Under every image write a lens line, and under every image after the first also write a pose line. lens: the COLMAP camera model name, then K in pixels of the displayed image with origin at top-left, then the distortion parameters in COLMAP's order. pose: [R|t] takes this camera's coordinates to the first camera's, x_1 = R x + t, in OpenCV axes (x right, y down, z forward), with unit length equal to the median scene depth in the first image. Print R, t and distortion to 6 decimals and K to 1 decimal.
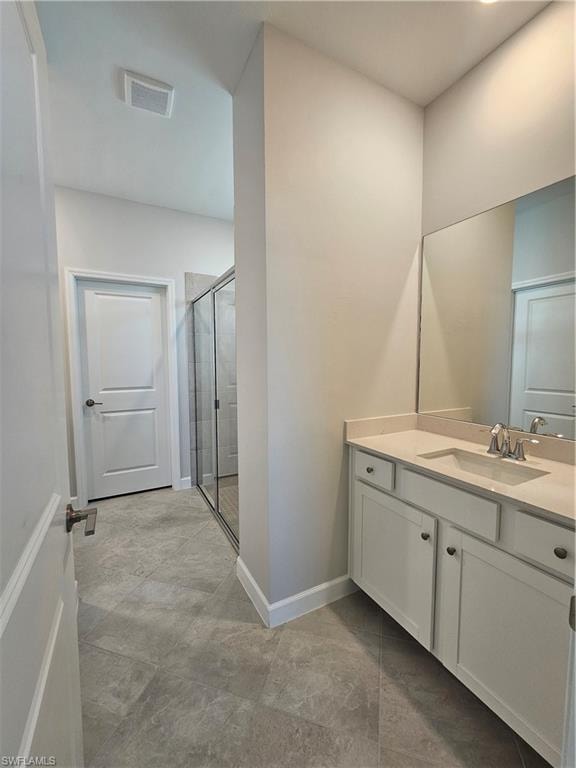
lens RADIAL K [[314.7, 0, 285.4], [0, 314.7, 383.6], [0, 0, 1]] dist [-0.003106, 0.000693]
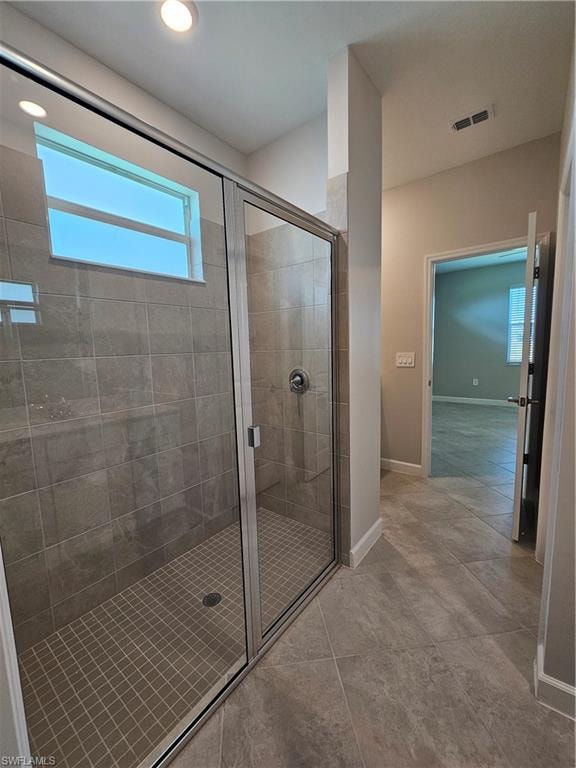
lens RADIAL K [[314.7, 0, 285.4], [0, 314.7, 383.6], [0, 0, 1]] dist [-0.003106, 0.000693]
pose [[-0.404509, -0.091004, 0.909995, -0.615226], [0.093127, 0.985765, 0.139978, -0.071425], [-0.909780, 0.141368, -0.390276, 1.026045]]
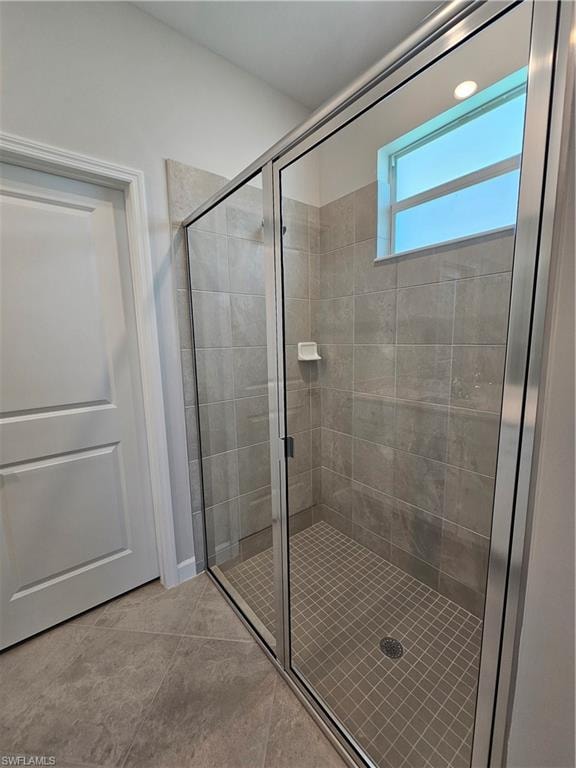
lens RADIAL K [[314.7, 0, 285.4], [0, 314.7, 383.6], [0, 0, 1]] dist [-0.003106, 0.000693]
pose [[0.984262, -0.044145, 0.171112, -0.262804], [0.031759, 0.996718, 0.074461, -0.047199], [-0.173838, -0.067855, 0.982434, 0.528040]]
